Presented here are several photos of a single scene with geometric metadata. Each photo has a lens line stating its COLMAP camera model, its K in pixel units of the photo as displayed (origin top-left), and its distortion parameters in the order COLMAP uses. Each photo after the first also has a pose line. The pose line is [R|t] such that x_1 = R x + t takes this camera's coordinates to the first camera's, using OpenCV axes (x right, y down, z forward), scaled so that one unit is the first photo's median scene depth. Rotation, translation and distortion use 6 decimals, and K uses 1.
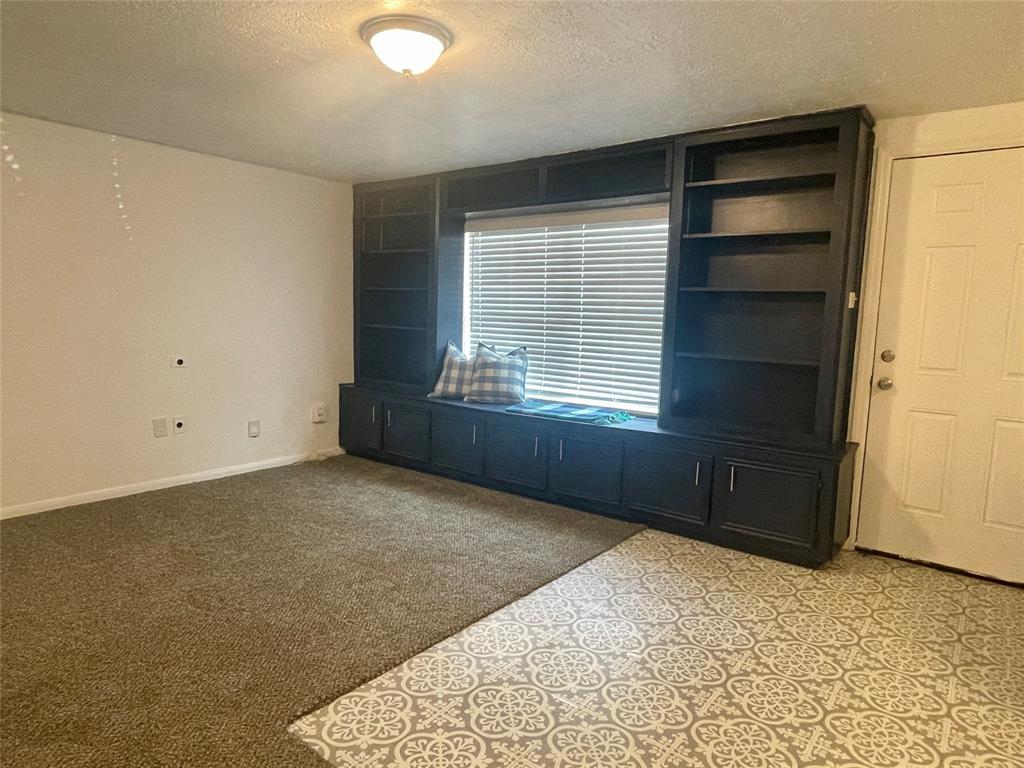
lens RADIAL K [[622.7, 0, 509.9], [0, 622.7, 381.4], [0, 0, 1]] dist [0.042345, -0.000235]
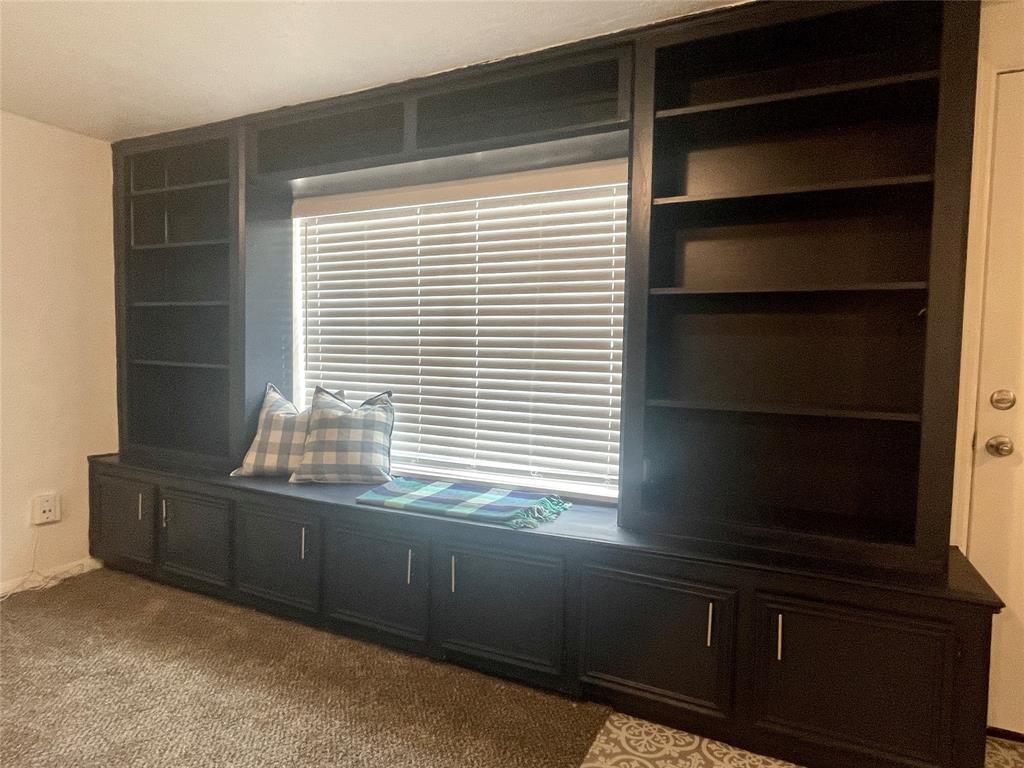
lens RADIAL K [[546.6, 0, 483.1], [0, 546.6, 388.8], [0, 0, 1]] dist [0.016144, -0.000994]
pose [[0.984538, -0.019268, 0.174110, 0.021024], [0.027438, 0.998626, -0.044641, -0.030759], [-0.173011, 0.048728, 0.983714, 0.428013]]
